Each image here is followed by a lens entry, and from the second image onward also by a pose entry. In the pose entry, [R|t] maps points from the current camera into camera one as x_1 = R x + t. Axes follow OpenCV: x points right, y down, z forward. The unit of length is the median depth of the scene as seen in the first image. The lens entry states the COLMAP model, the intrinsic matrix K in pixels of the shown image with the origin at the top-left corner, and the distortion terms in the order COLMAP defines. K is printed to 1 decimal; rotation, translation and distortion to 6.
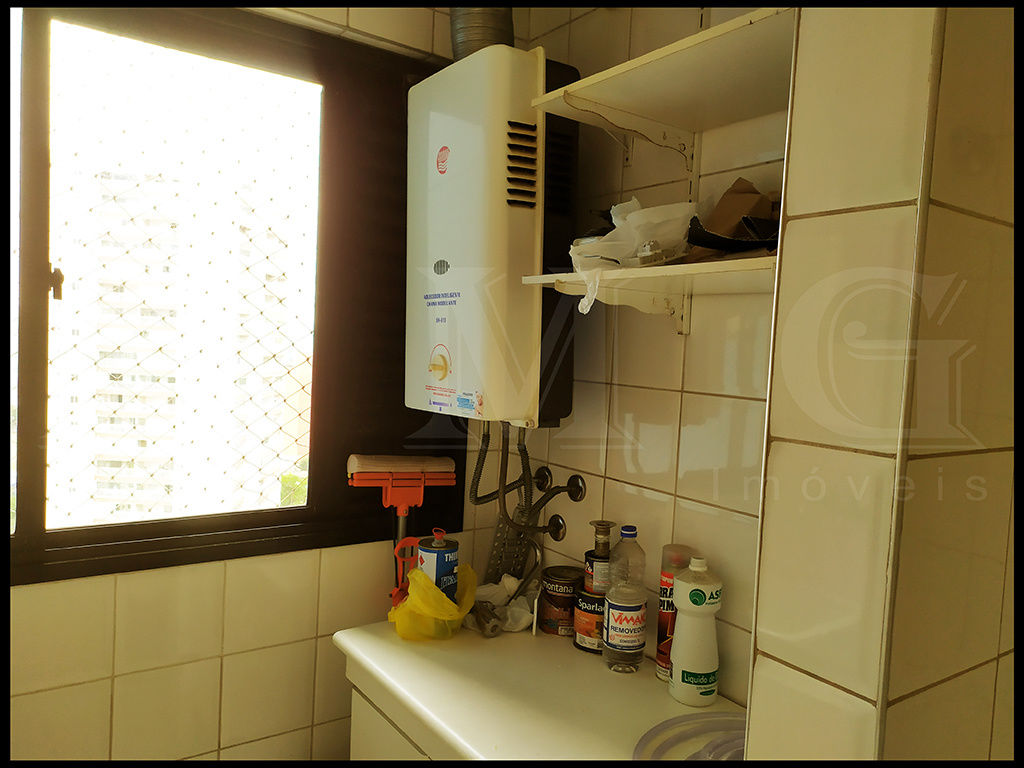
lens RADIAL K [[752.3, 0, 513.4], [0, 752.3, 389.7], [0, 0, 1]] dist [0.088455, -0.116617]
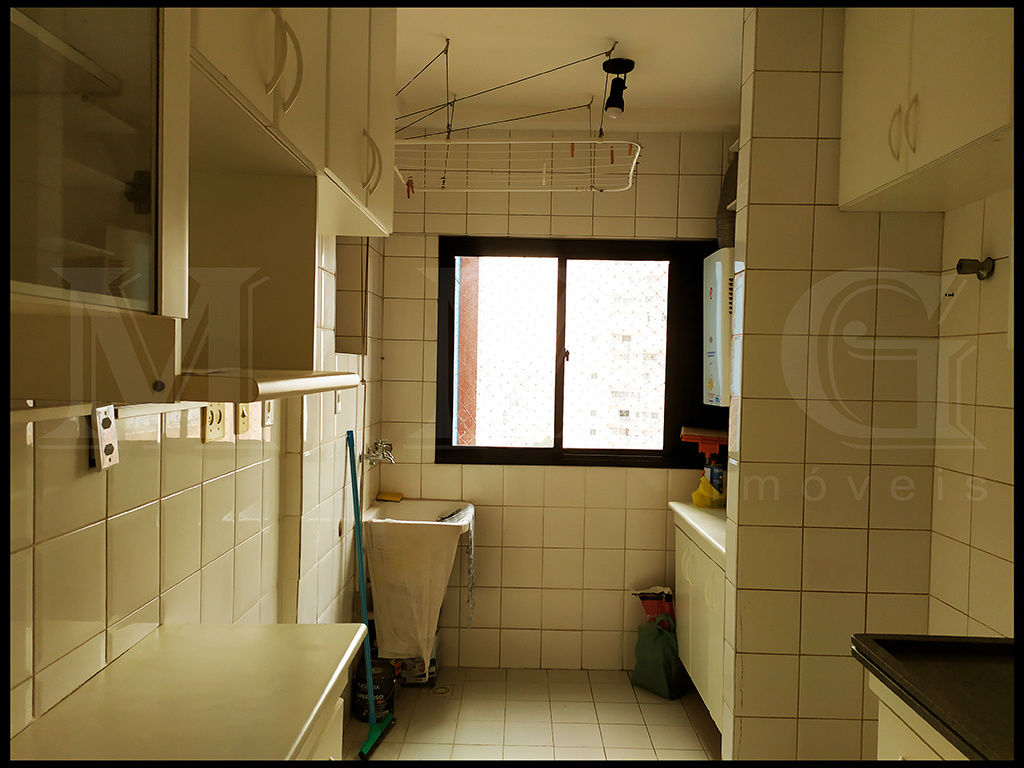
lens RADIAL K [[745.0, 0, 514.8], [0, 745.0, 394.6], [0, 0, 1]] dist [0.085941, -0.111915]
pose [[0.812161, -0.009449, -0.583357, 0.650562], [-0.013542, 0.999294, -0.035040, 0.076668], [0.583276, 0.036358, 0.811460, -1.024663]]
